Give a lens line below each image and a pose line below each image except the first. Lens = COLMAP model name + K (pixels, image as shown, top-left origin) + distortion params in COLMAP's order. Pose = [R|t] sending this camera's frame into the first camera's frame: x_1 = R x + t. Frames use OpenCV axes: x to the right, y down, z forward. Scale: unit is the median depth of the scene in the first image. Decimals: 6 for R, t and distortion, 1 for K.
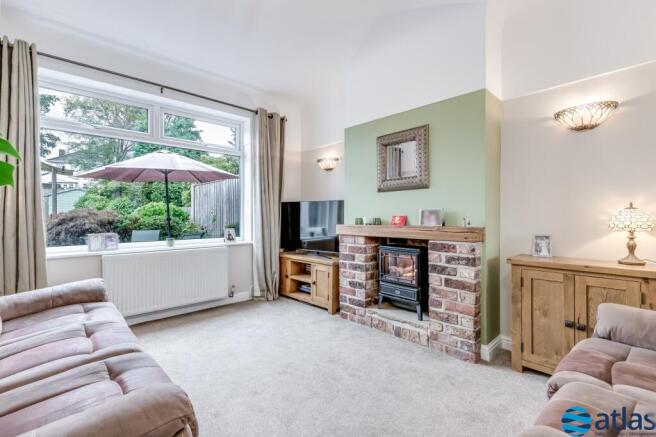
lens RADIAL K [[297.3, 0, 329.8], [0, 297.3, 214.1], [0, 0, 1]] dist [0.002747, 0.001378]
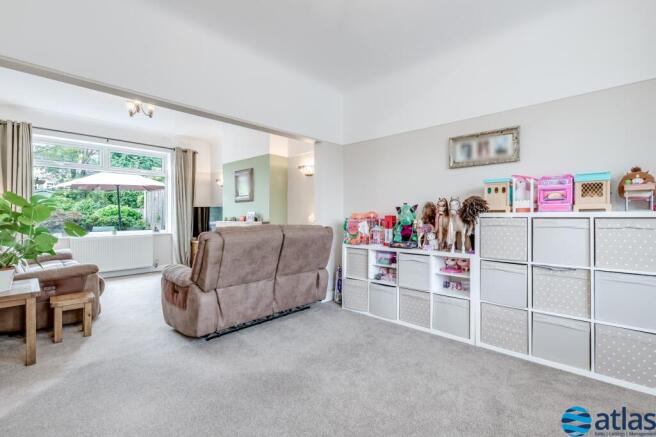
lens RADIAL K [[297.3, 0, 329.0], [0, 297.3, 216.0], [0, 0, 1]] dist [0.002747, 0.001378]
pose [[0.997668, 0.000375, 0.068248, 0.422271], [-0.000900, 0.999970, 0.007657, -0.005450], [-0.068243, -0.007701, 0.997639, -0.567749]]
